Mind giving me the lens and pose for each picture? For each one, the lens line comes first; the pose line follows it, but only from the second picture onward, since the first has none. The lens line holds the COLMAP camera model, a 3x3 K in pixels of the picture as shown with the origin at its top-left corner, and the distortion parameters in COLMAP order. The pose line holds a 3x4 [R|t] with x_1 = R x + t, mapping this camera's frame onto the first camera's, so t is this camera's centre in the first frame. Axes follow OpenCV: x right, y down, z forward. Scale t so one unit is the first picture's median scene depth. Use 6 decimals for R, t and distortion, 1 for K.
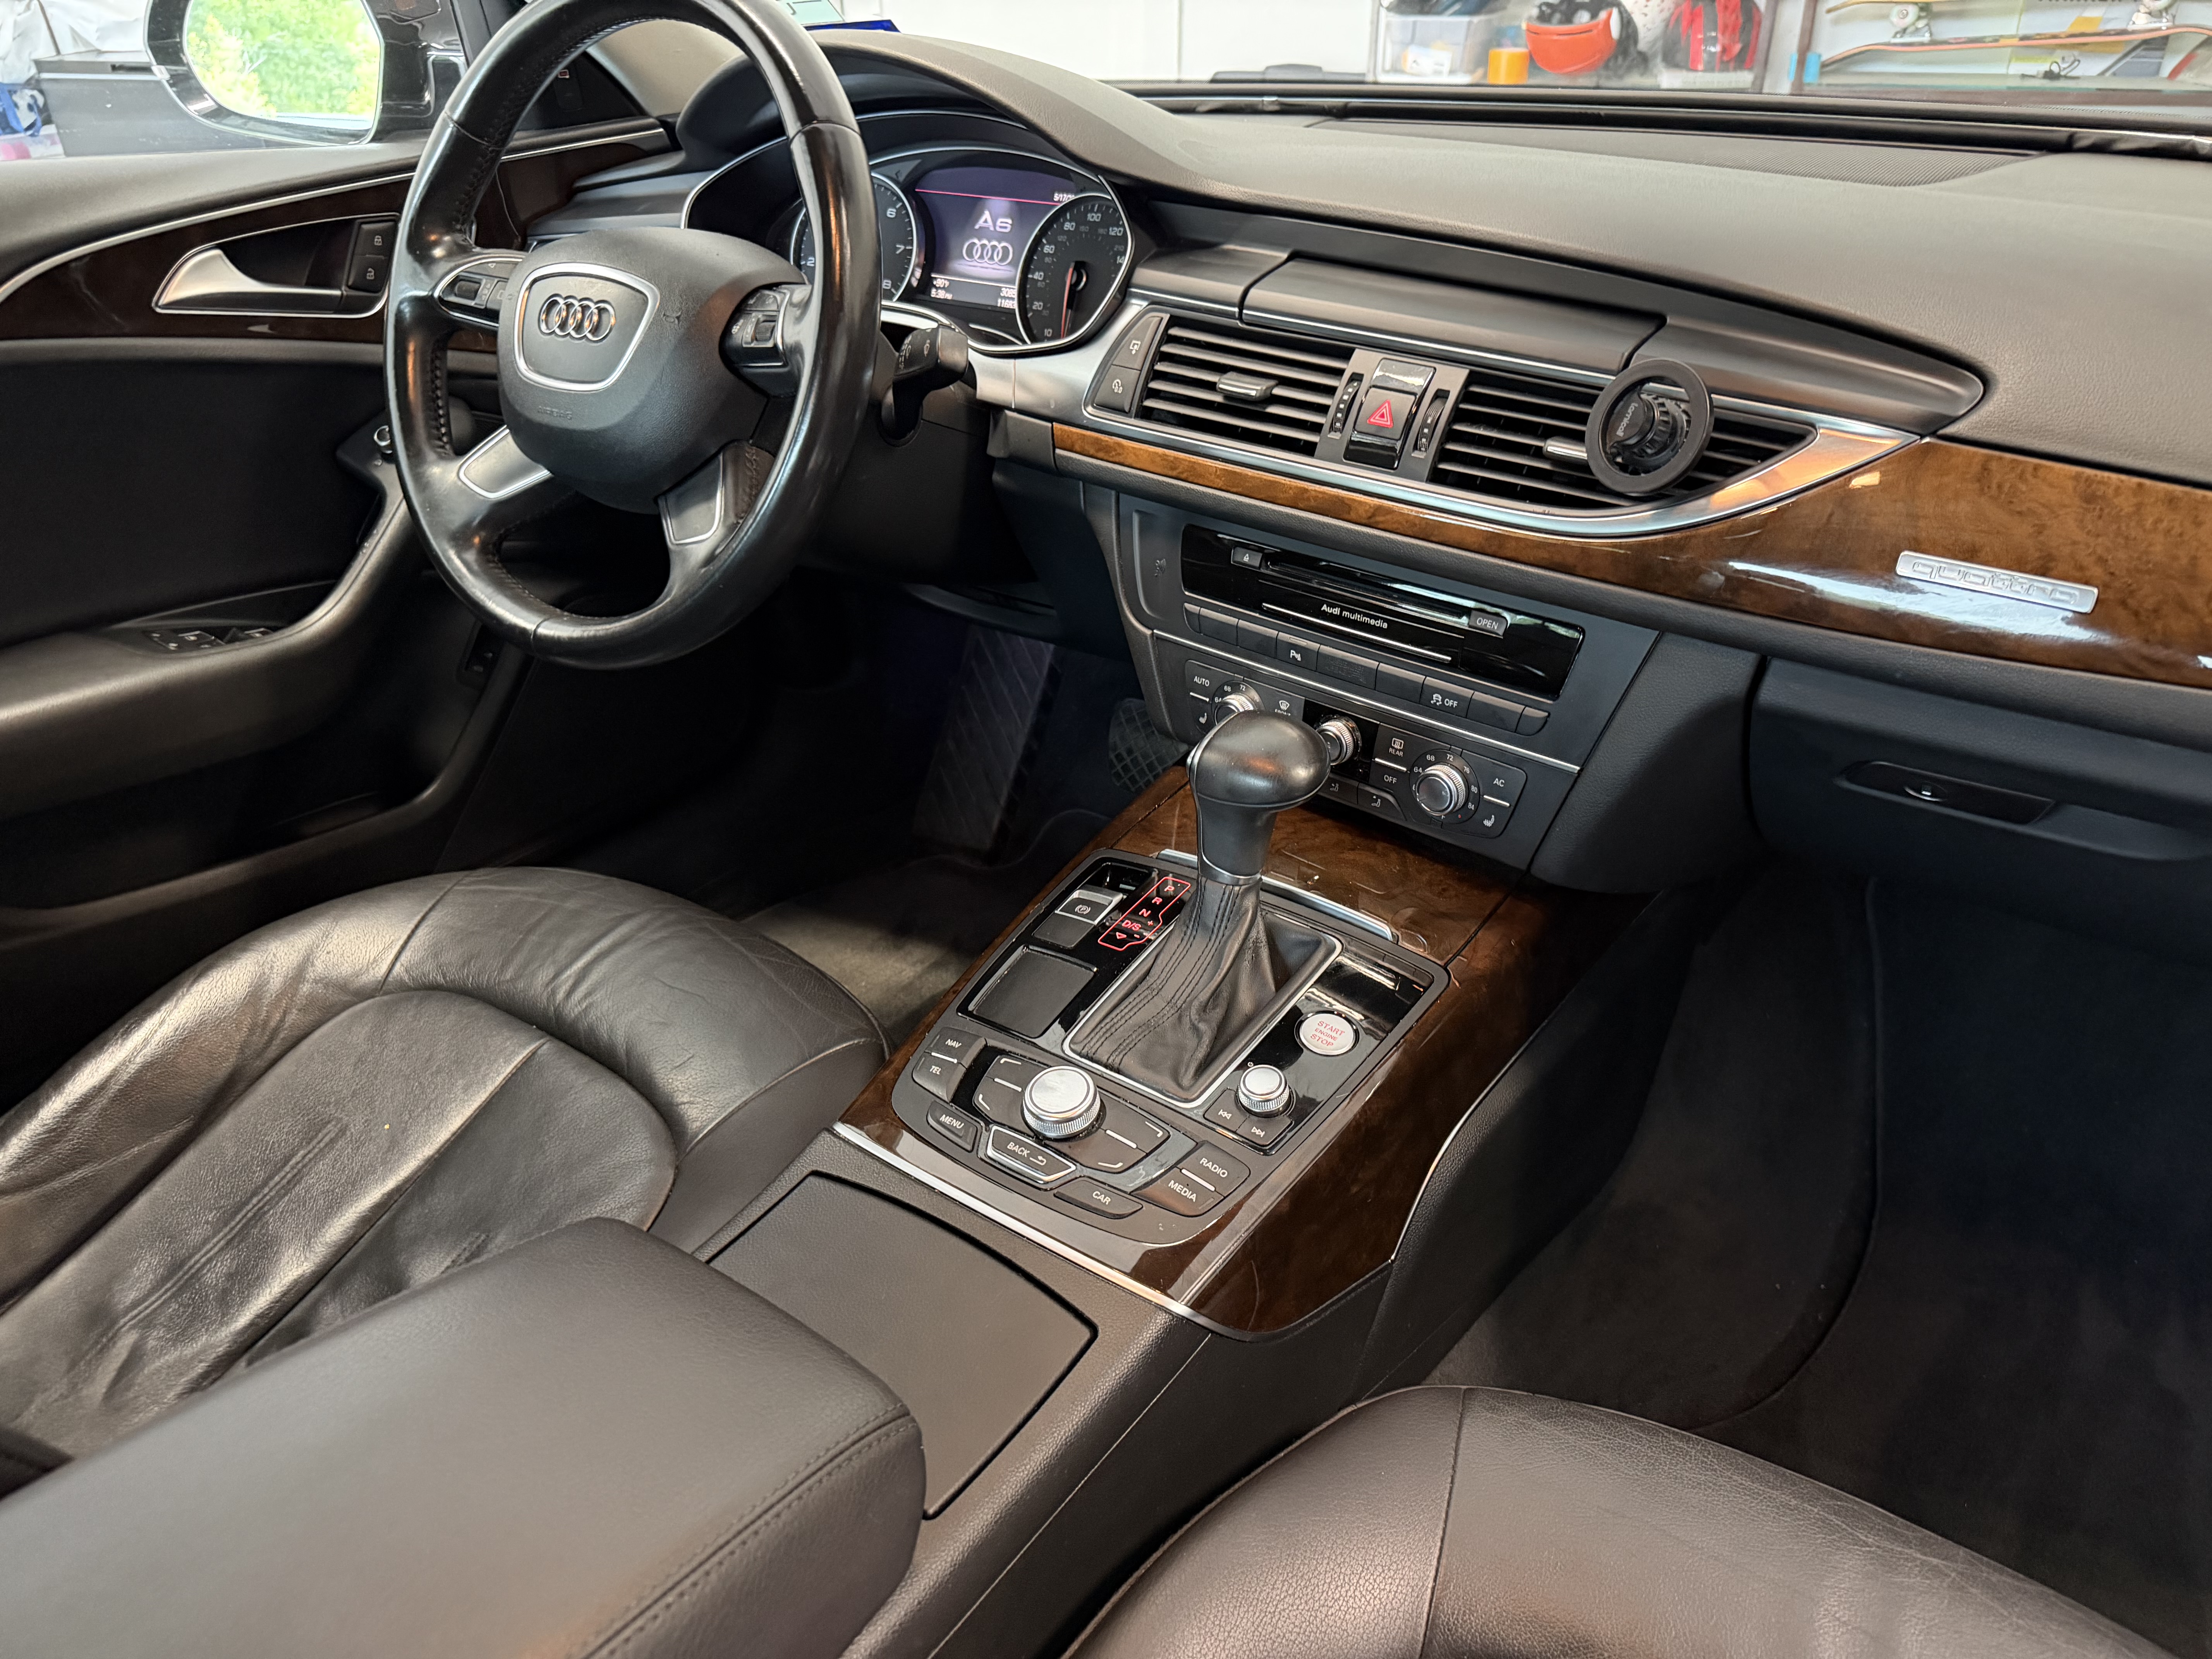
lens RADIAL K [[1577.0, 0, 1093.6], [0, 1577.0, 834.7], [0, 0, 1]] dist [0.093531, -0.147708]
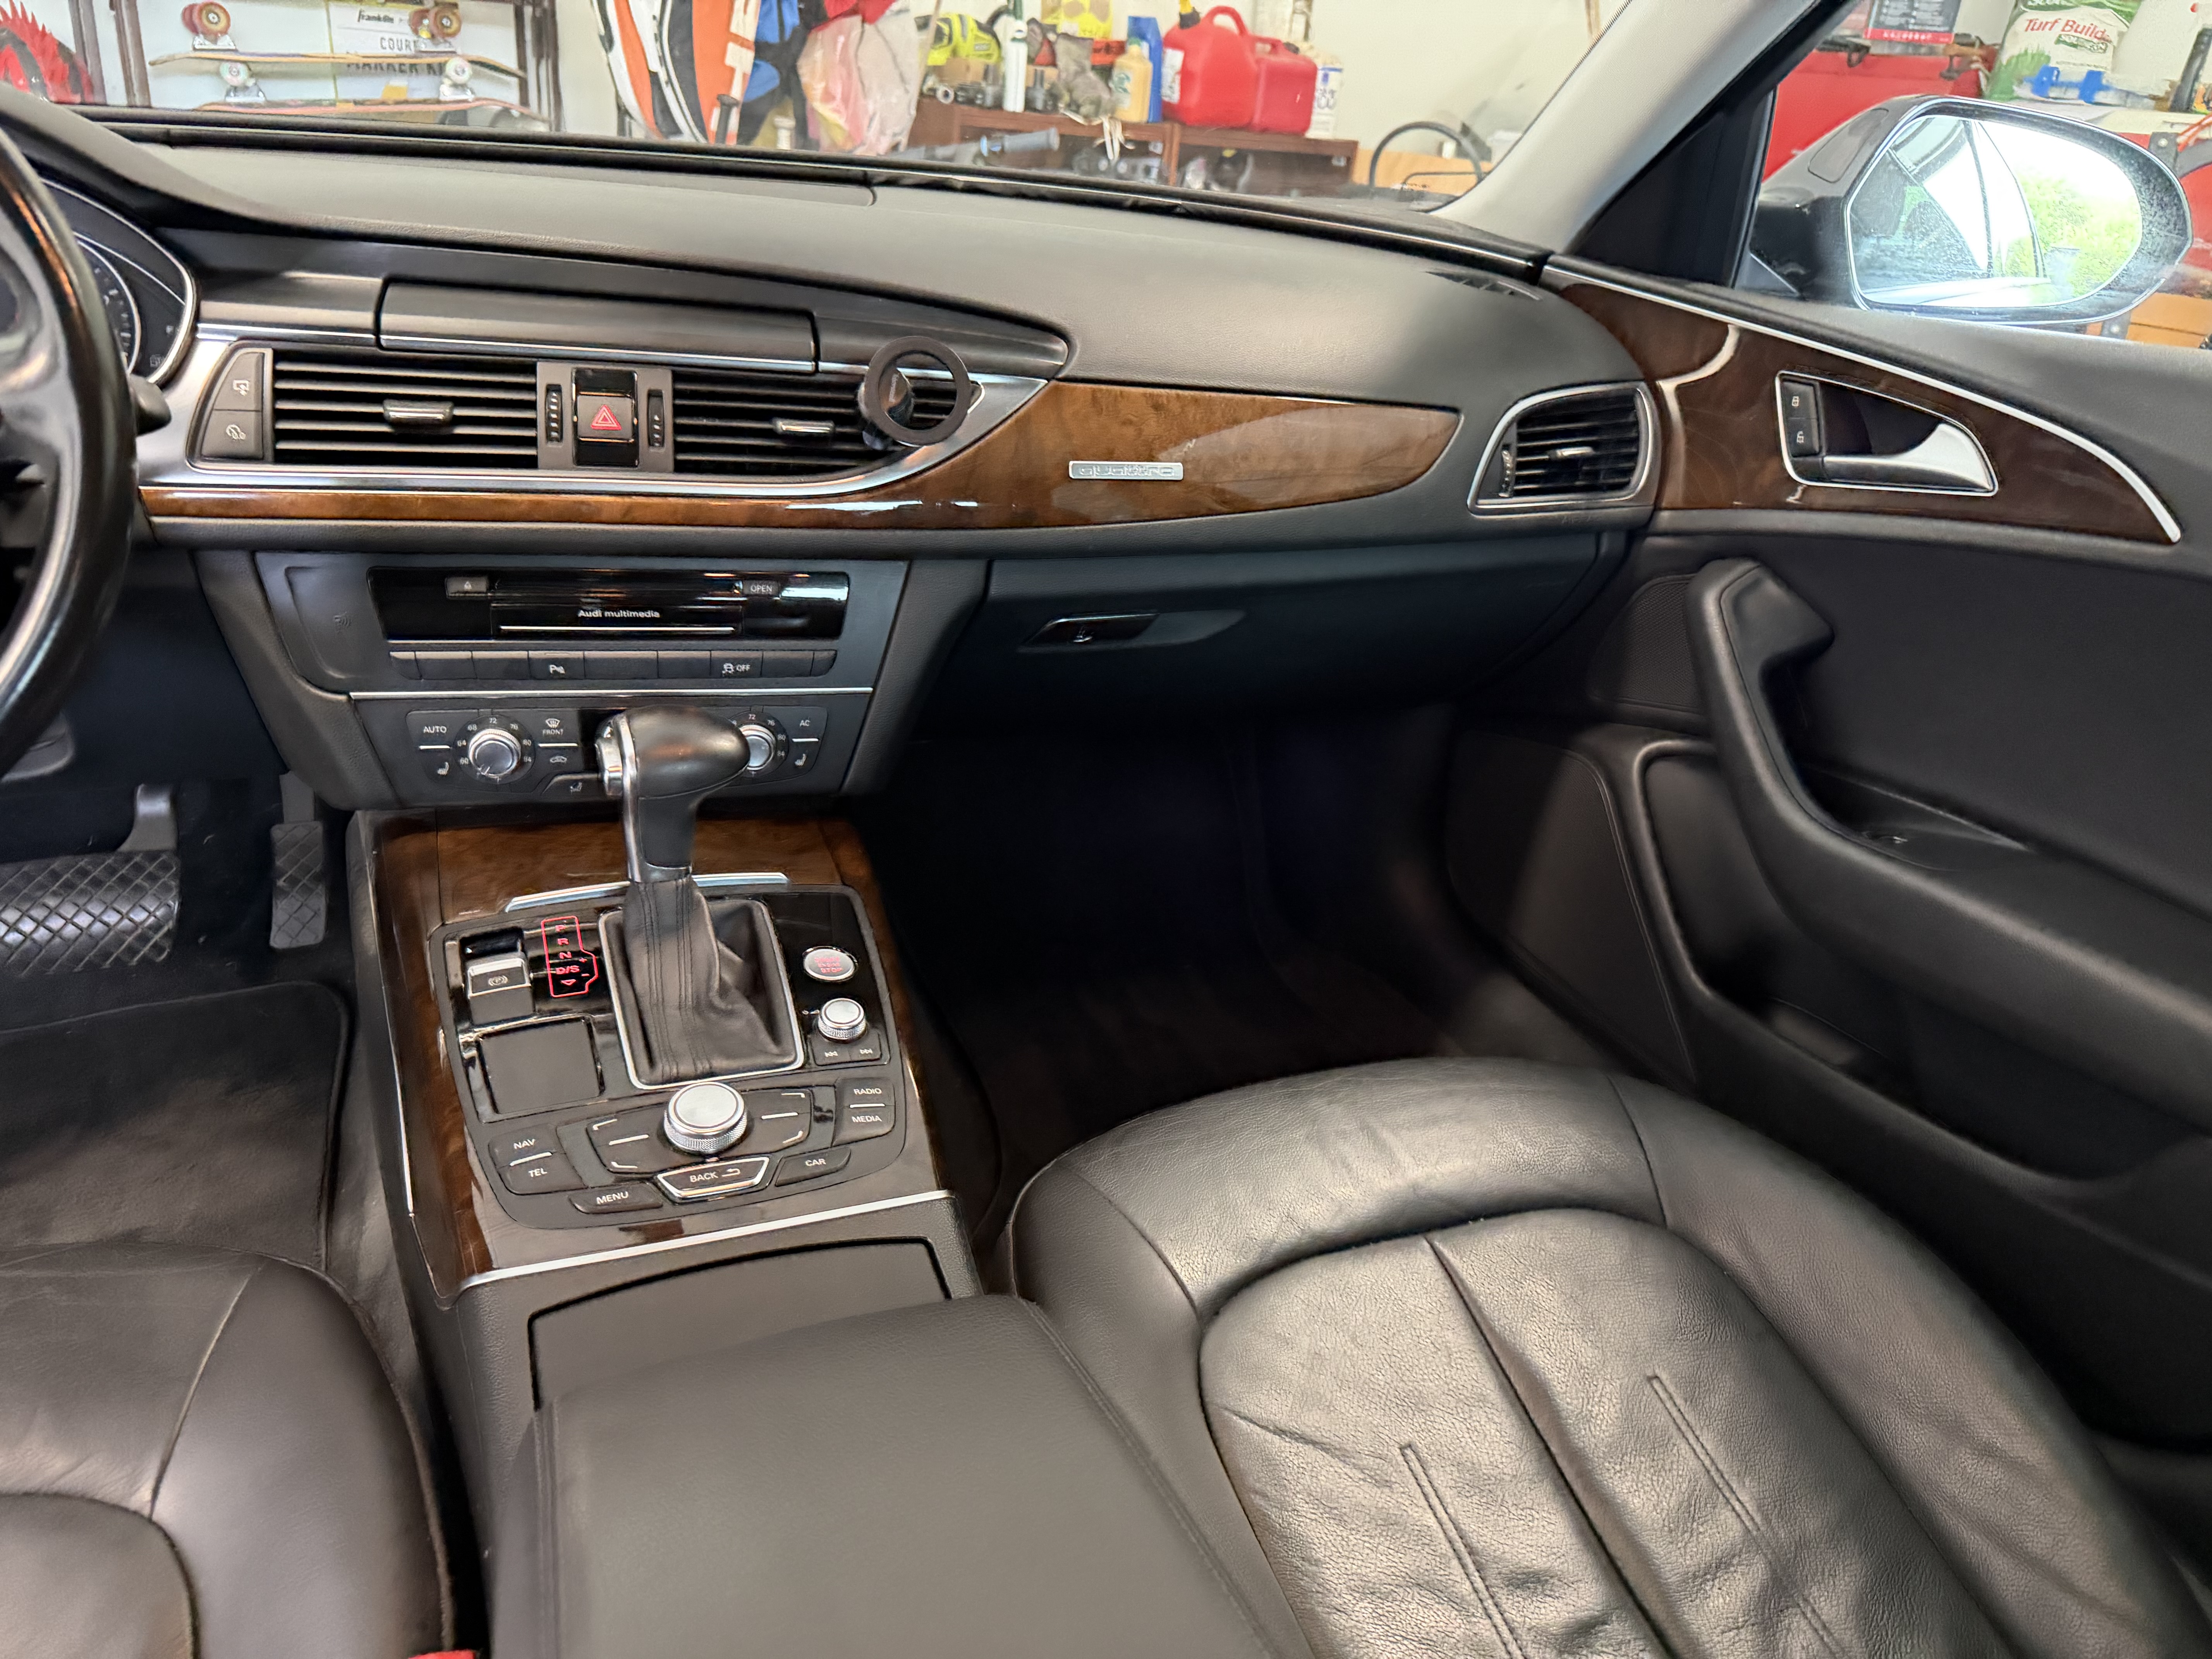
lens RADIAL K [[1578.9, 0, 1120.4], [0, 1578.9, 812.8], [0, 0, 1]] dist [0.062134, -0.104228]
pose [[0.520247, -0.298750, 0.800057, -0.536339], [0.334842, 0.933163, 0.130718, -0.043184], [-0.785636, 0.199887, 0.585509, 0.162642]]
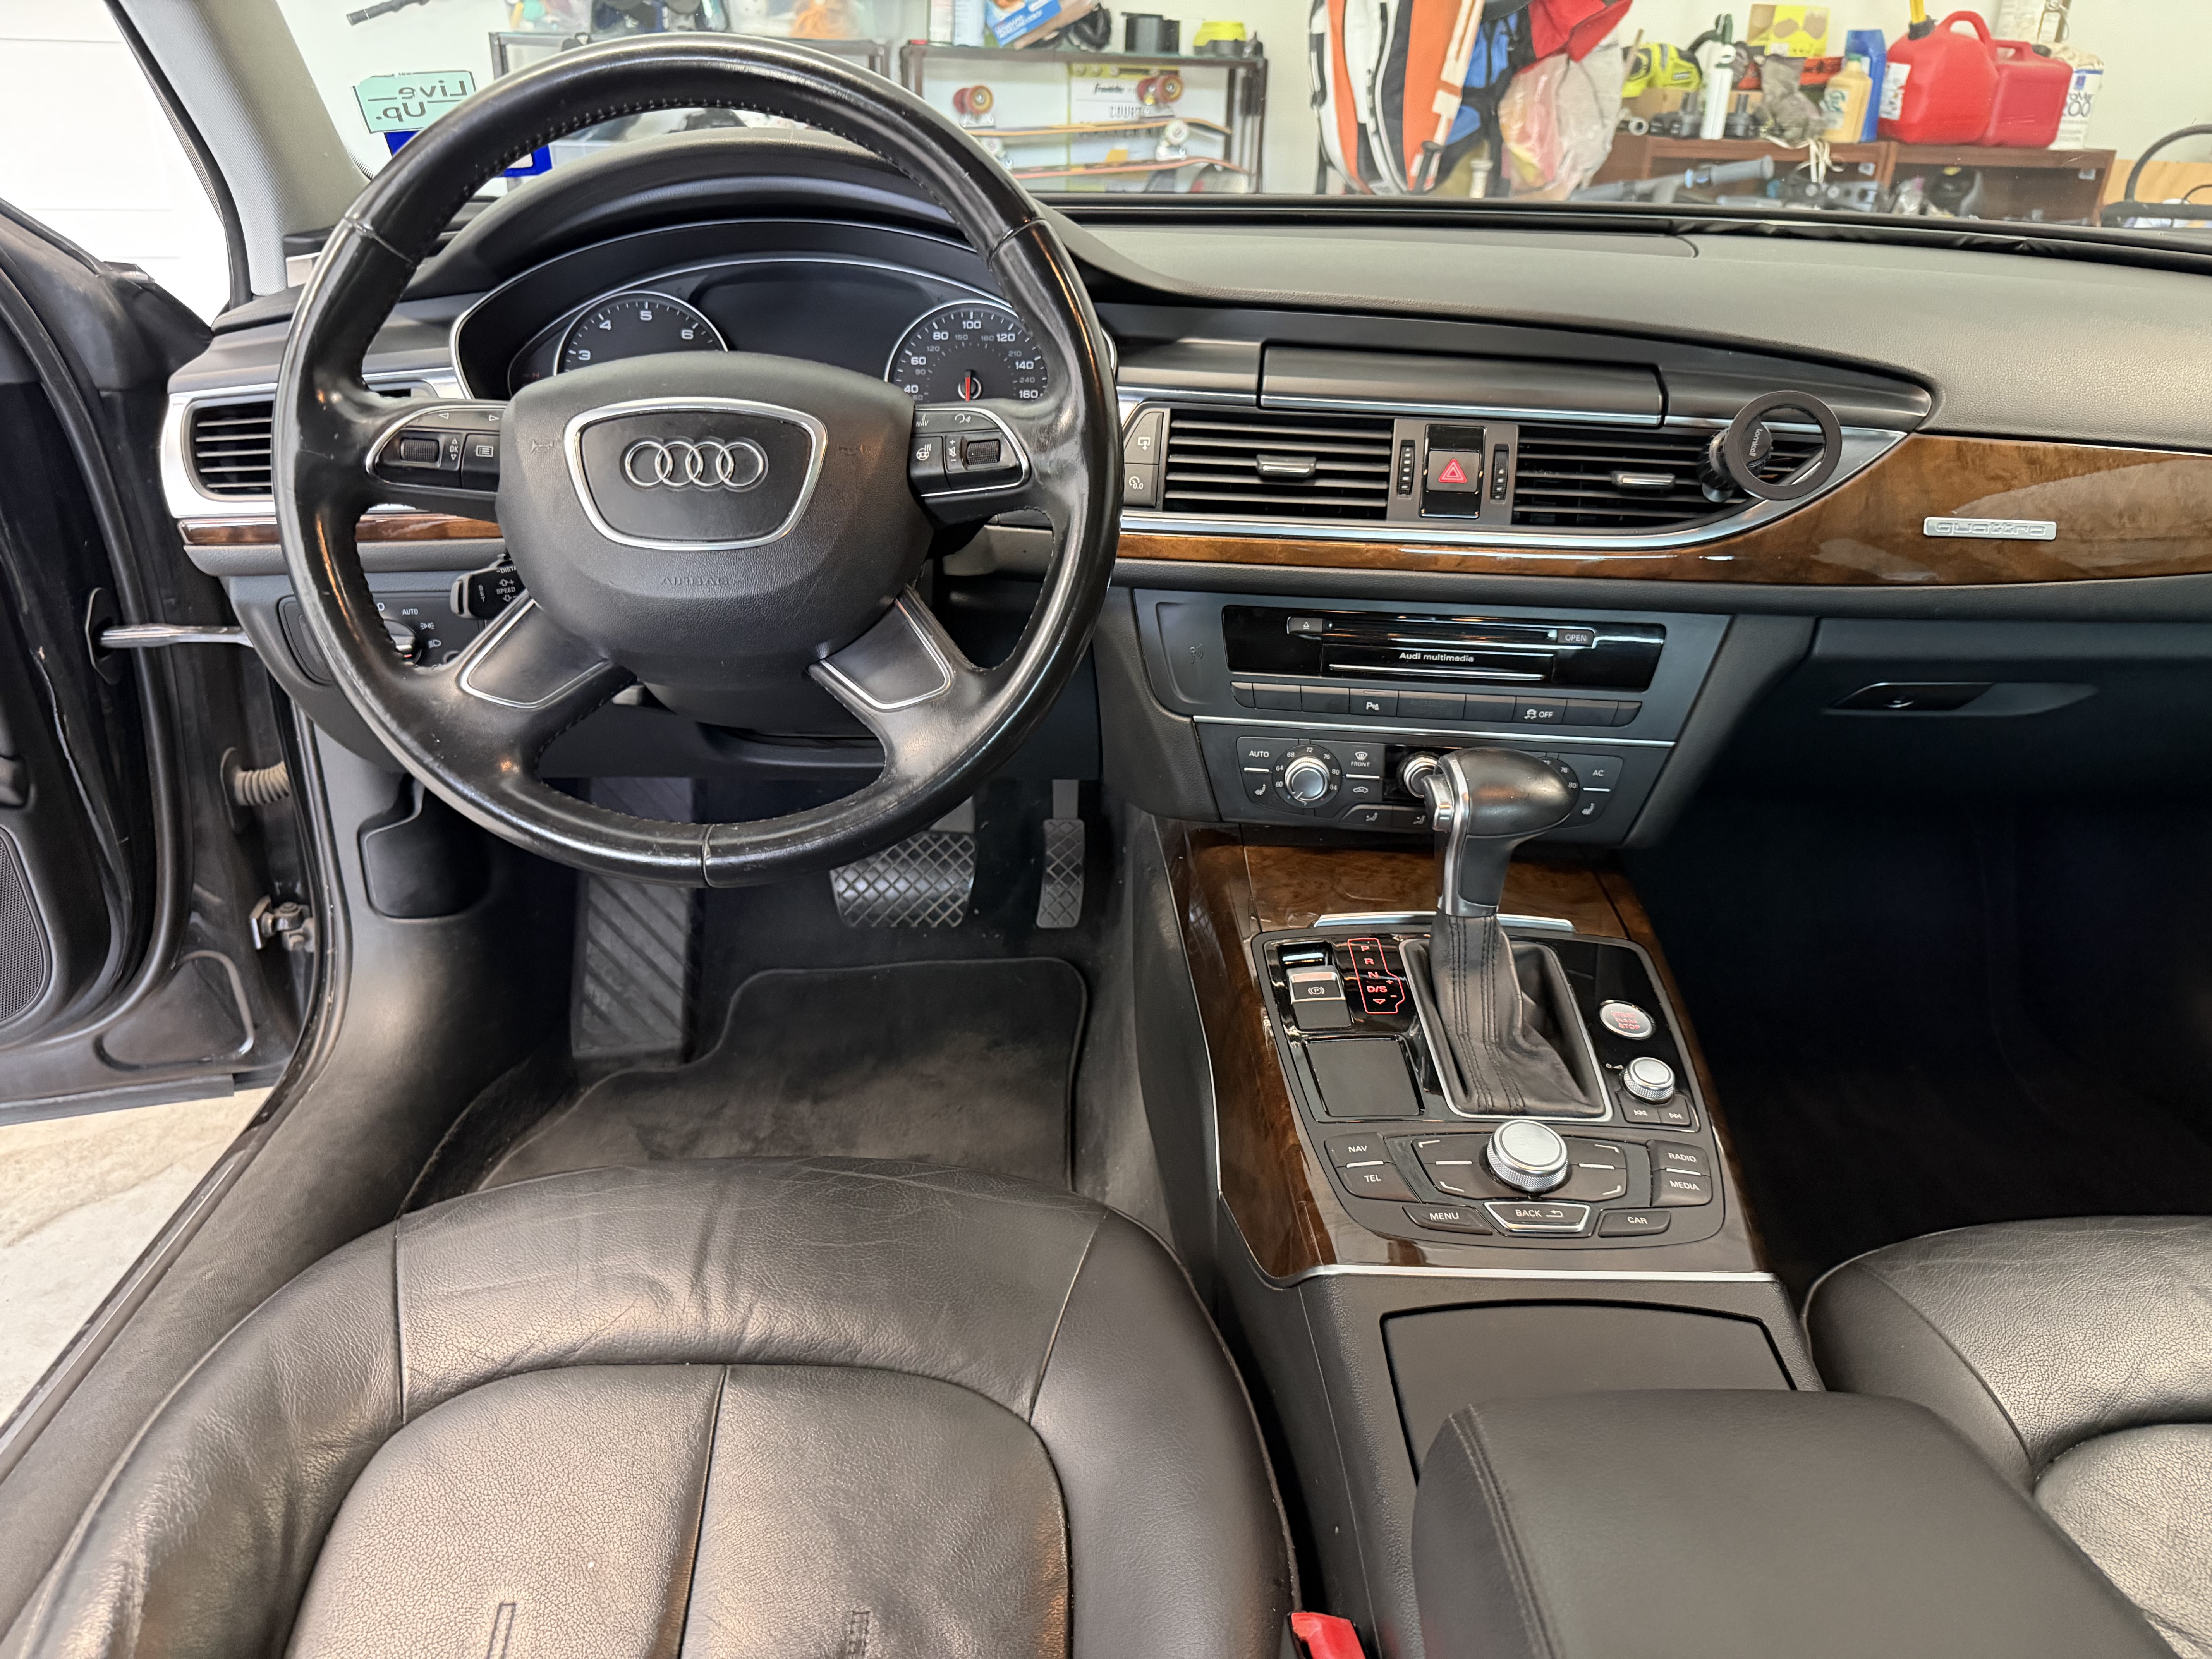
lens RADIAL K [[1562.0, 0, 1095.2], [0, 1562.0, 823.5], [0, 0, 1]] dist [0.094988, -0.175211]
pose [[0.798109, -0.225621, 0.558675, -0.653184], [0.266304, 0.963849, 0.008814, -0.100681], [-0.540466, 0.141743, 0.829340, 0.251303]]
